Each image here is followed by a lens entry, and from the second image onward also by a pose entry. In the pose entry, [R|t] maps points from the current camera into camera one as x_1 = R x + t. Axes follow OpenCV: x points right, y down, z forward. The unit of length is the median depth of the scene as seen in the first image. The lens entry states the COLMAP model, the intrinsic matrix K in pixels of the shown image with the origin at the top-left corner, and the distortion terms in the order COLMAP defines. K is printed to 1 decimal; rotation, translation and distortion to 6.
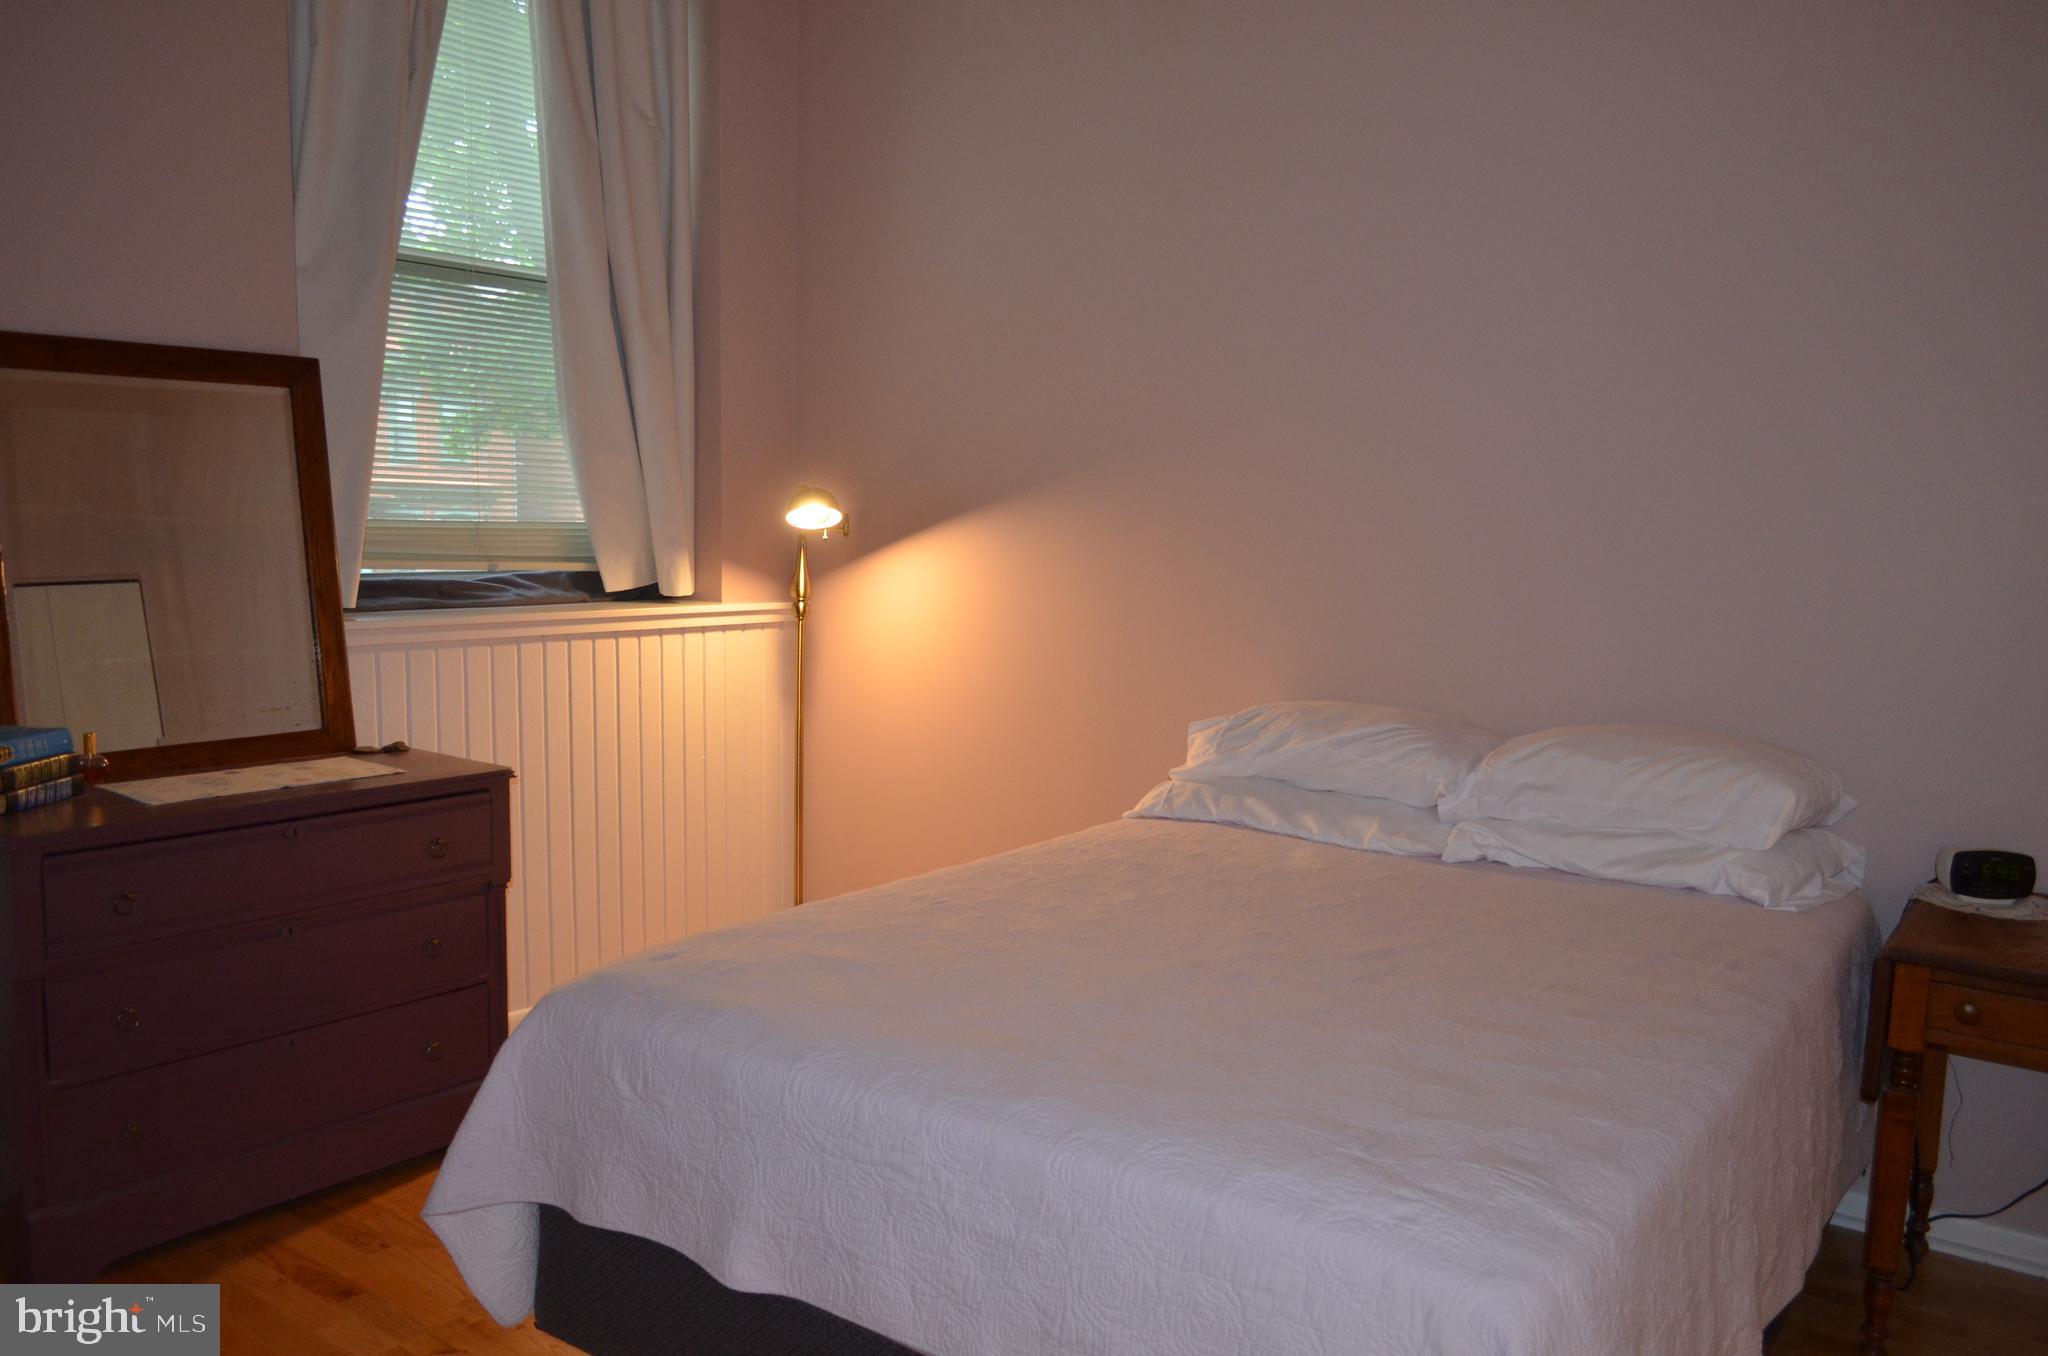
lens RADIAL K [[1637.9, 0, 1024.0], [0, 1637.9, 678.0], [0, 0, 1]] dist [-0.008655, -0.000122]
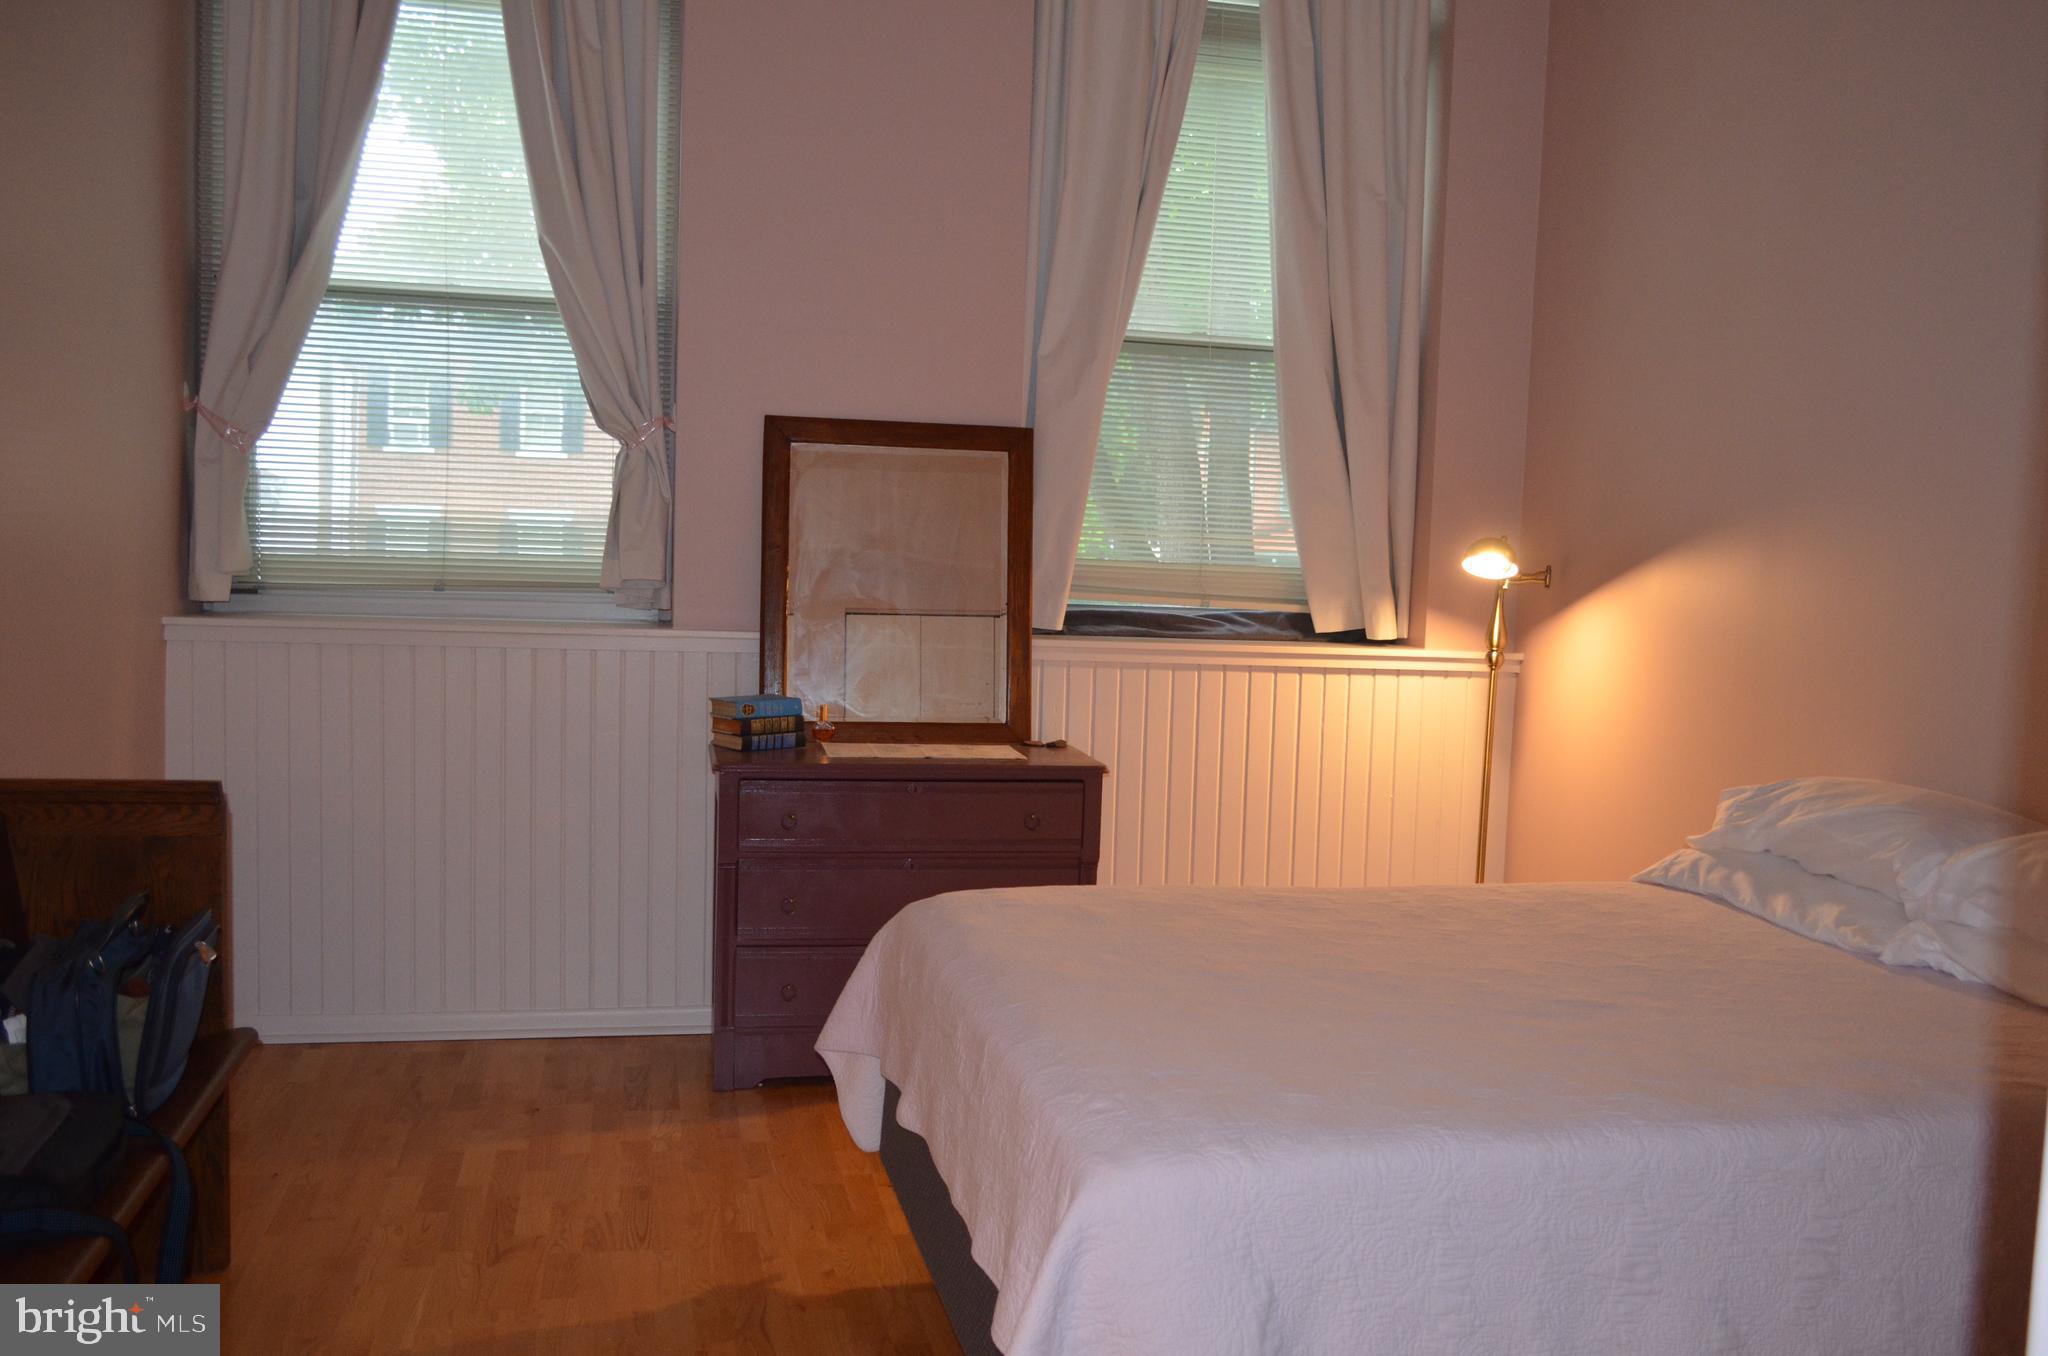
lens RADIAL K [[1783.9, 0, 1024.0], [0, 1783.9, 678.0], [0, 0, 1]] dist [0.010653, 0.000582]
pose [[0.752289, 0.058481, -0.656233, 0.390611], [-0.090571, 0.995776, -0.015089, 0.013168], [0.652578, 0.070786, 0.754408, -0.015154]]
